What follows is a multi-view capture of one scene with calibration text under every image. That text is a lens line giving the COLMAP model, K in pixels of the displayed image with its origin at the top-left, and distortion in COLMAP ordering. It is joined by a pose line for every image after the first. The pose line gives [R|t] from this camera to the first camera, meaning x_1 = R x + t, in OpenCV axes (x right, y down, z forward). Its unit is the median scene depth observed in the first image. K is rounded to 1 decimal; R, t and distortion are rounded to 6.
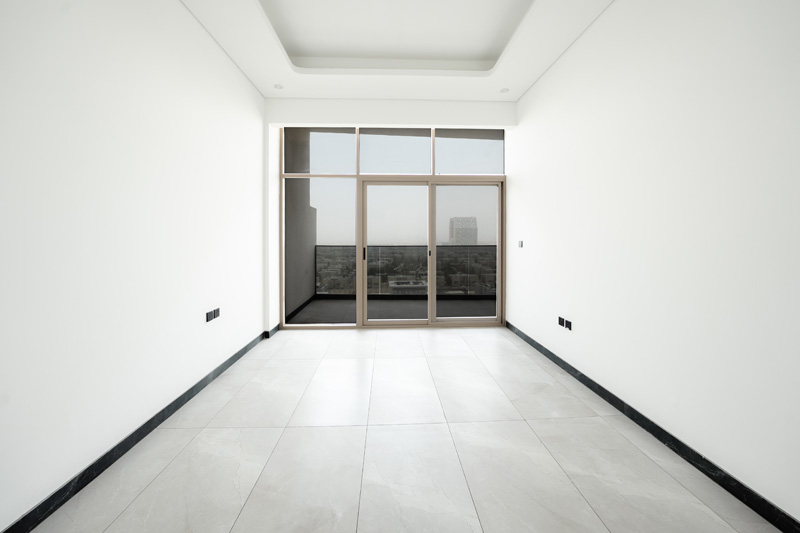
lens RADIAL K [[286.7, 0, 396.8], [0, 286.7, 237.0], [0, 0, 1]] dist [-0.000454, 0.000014]
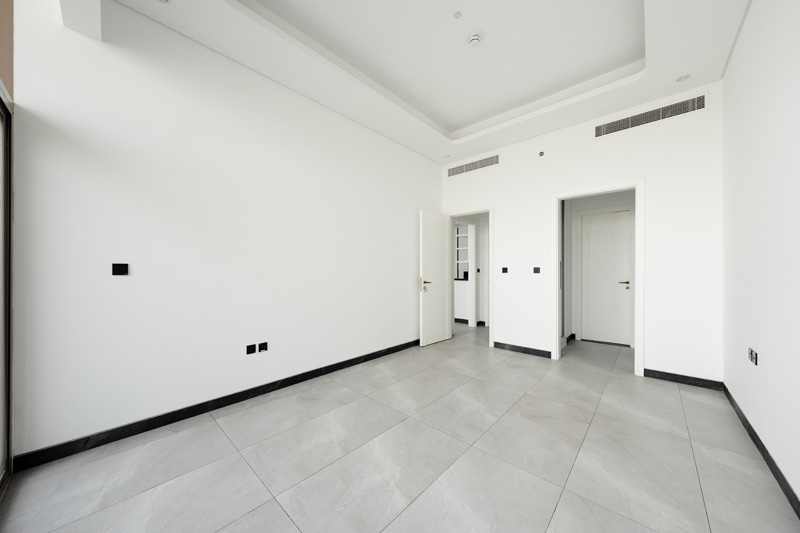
lens RADIAL K [[275.5, 0, 406.5], [0, 275.5, 270.6], [0, 0, 1]] dist [-0.005318, -0.000151]
pose [[-0.726191, 0.001823, 0.687490, -0.286724], [-0.000943, 0.999993, -0.003648, 0.027677], [-0.687492, -0.003297, -0.726184, 0.898381]]
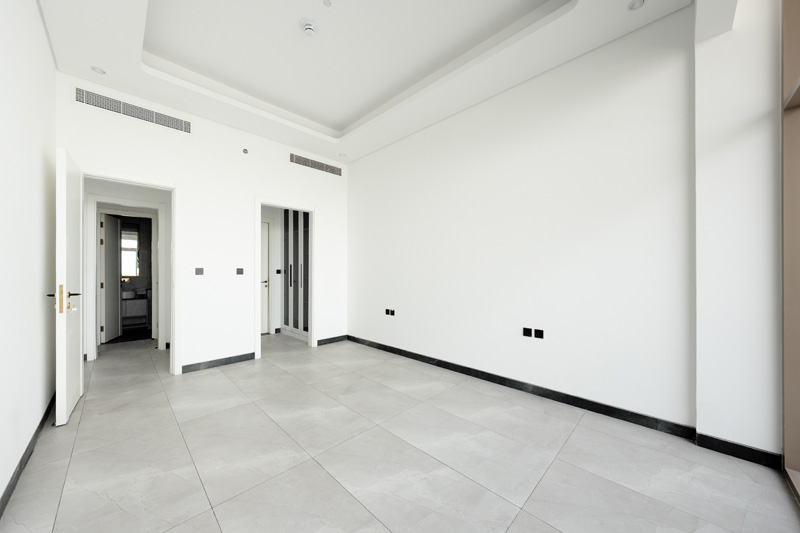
lens RADIAL K [[275.5, 0, 394.7], [0, 275.5, 271.2], [0, 0, 1]] dist [-0.005318, -0.000151]
pose [[-0.733360, -0.002032, -0.679837, 0.286374], [0.001147, 0.999990, -0.004226, 0.026035], [0.679839, -0.003879, -0.733351, 0.899634]]
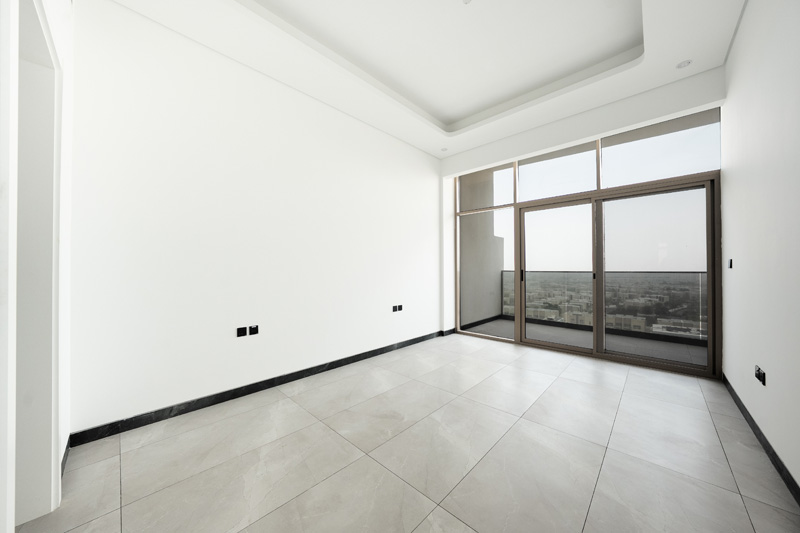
lens RADIAL K [[275.5, 0, 400.5], [0, 275.5, 265.8], [0, 0, 1]] dist [-0.005318, -0.000151]
pose [[0.698456, -0.008132, -0.715607, 0.307142], [0.001689, 0.999951, -0.009714, 0.030083], [0.715651, 0.005576, 0.698436, -0.046446]]
